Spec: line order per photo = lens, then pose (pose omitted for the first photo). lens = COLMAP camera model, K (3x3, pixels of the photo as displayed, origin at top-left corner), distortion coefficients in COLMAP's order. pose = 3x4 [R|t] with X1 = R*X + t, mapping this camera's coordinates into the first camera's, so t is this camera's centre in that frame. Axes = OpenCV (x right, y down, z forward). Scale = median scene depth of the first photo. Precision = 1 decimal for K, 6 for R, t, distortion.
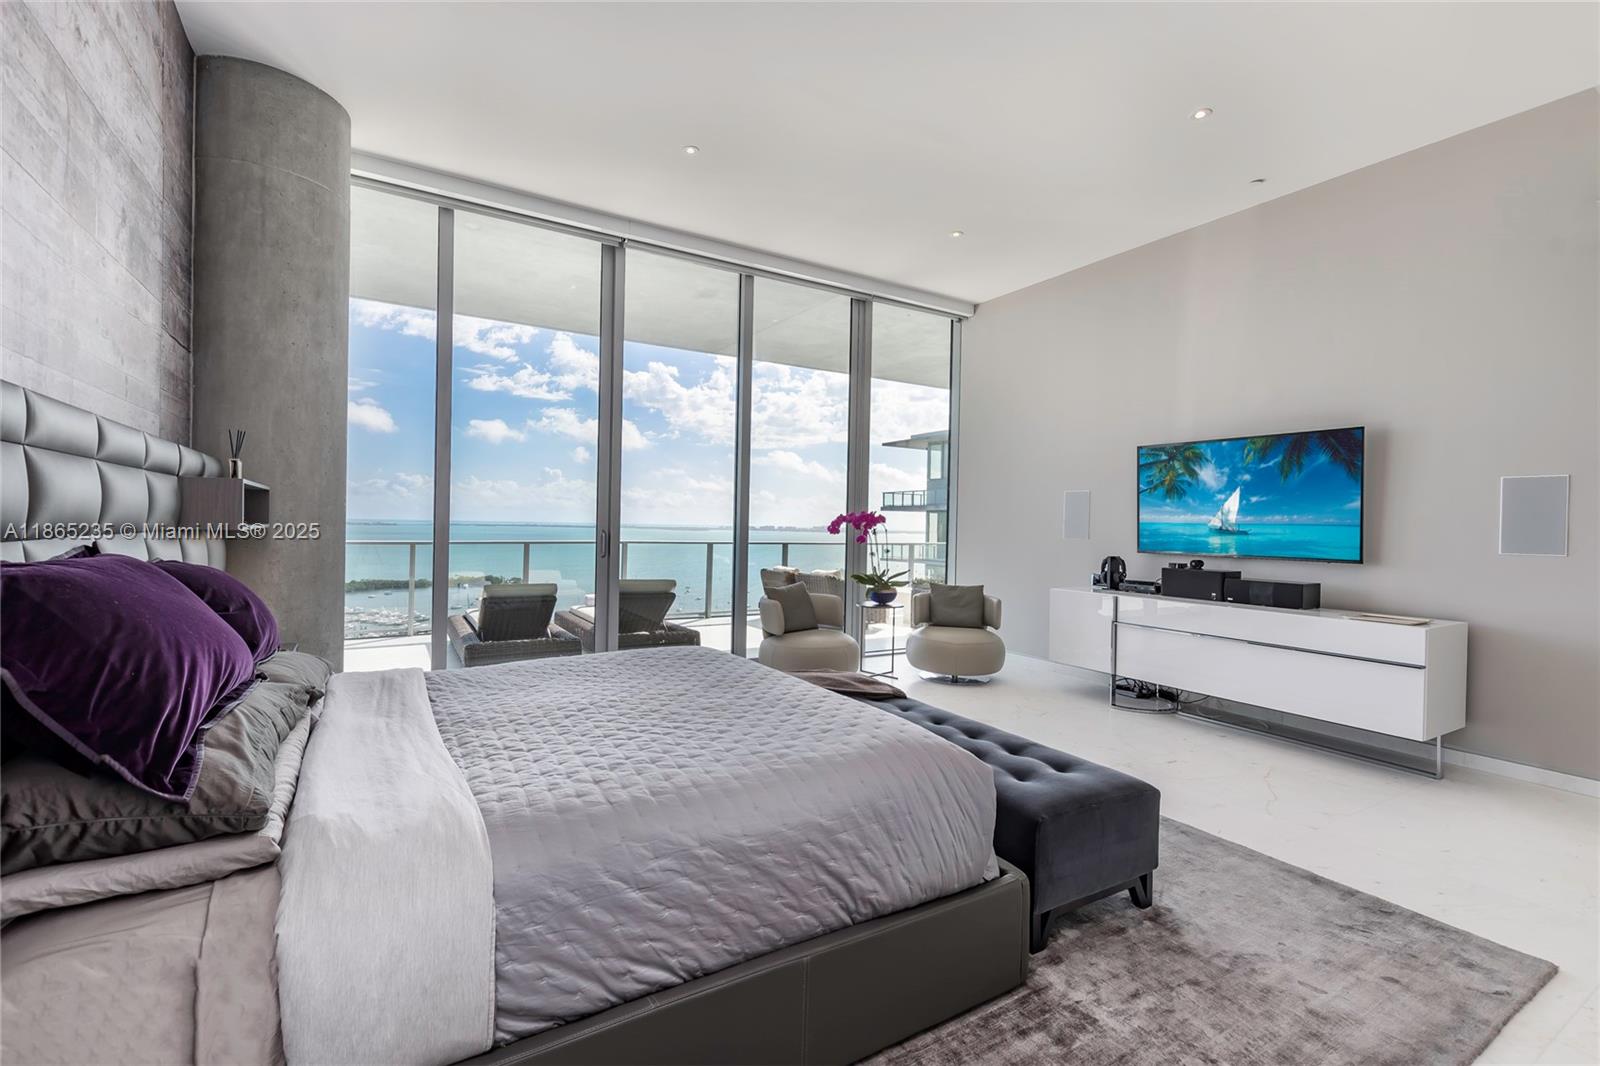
lens RADIAL K [[713.8, 0, 807.2], [0, 713.8, 537.7], [0, 0, 1]] dist [-0.025159, -0.000880]
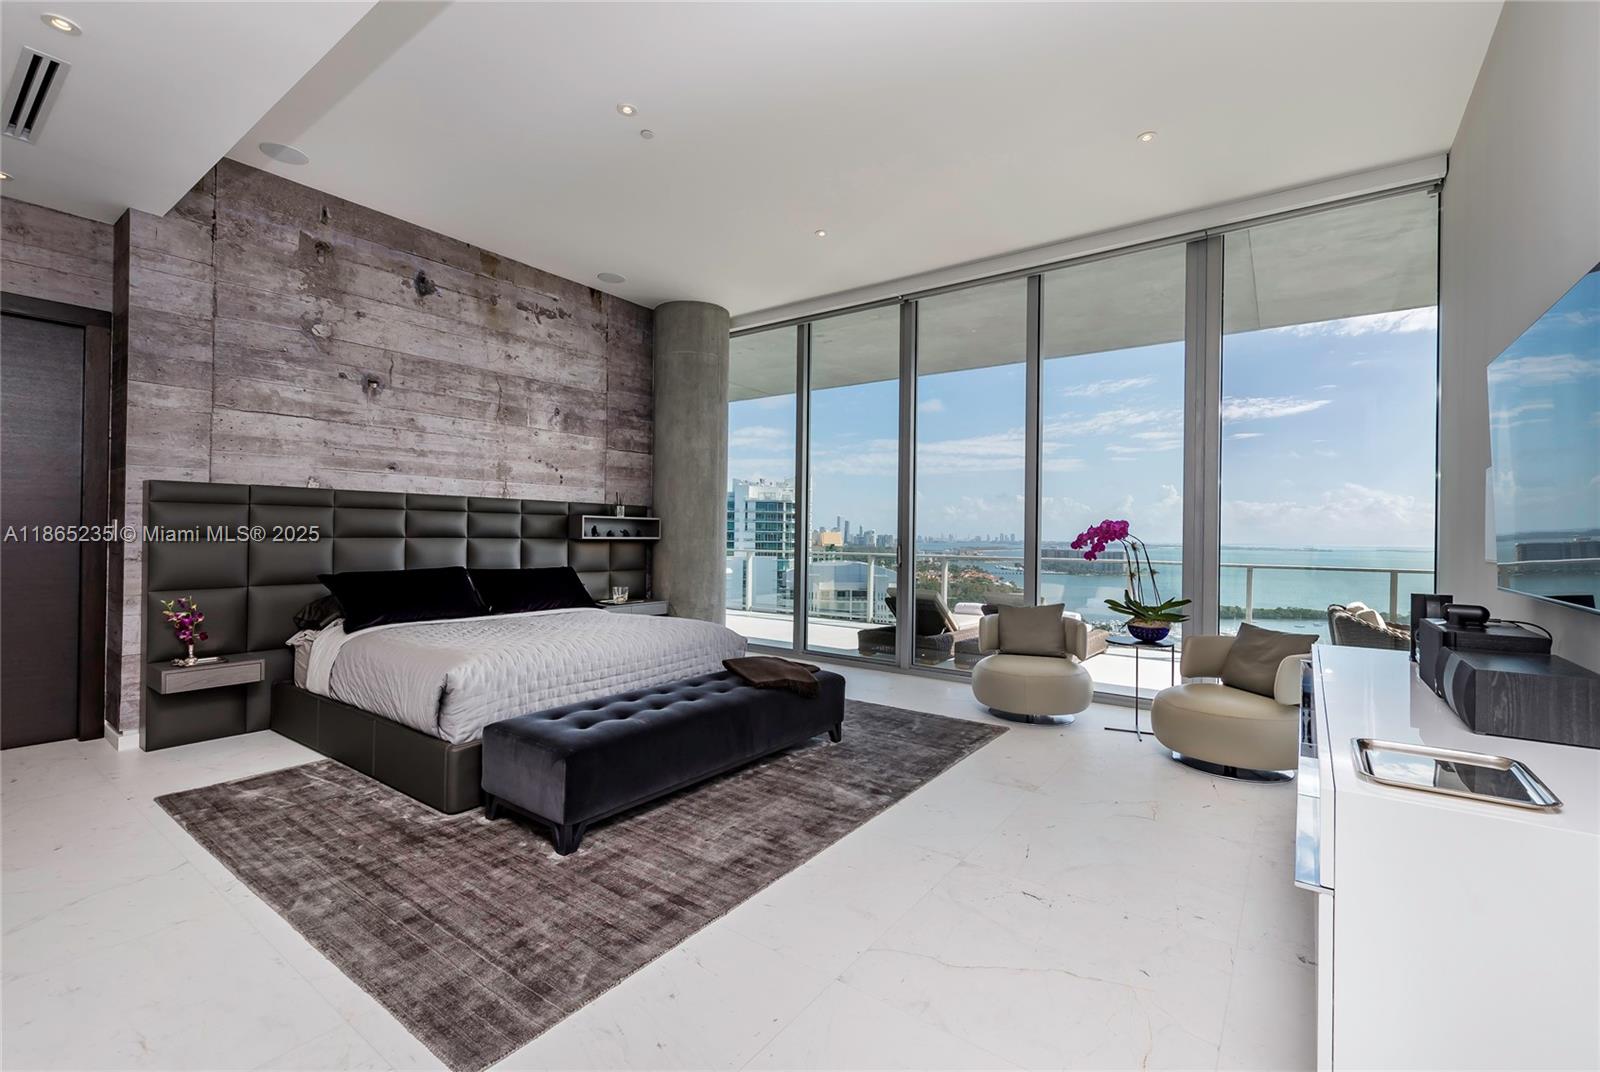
lens RADIAL K [[686.4, 0, 809.6], [0, 686.4, 534.7], [0, 0, 1]] dist [-0.003625, -0.000100]
pose [[0.394285, -0.027013, -0.918591, 0.866241], [-0.015996, 0.999215, -0.036250, 0.027511], [0.918849, 0.028987, 0.393543, 0.482870]]
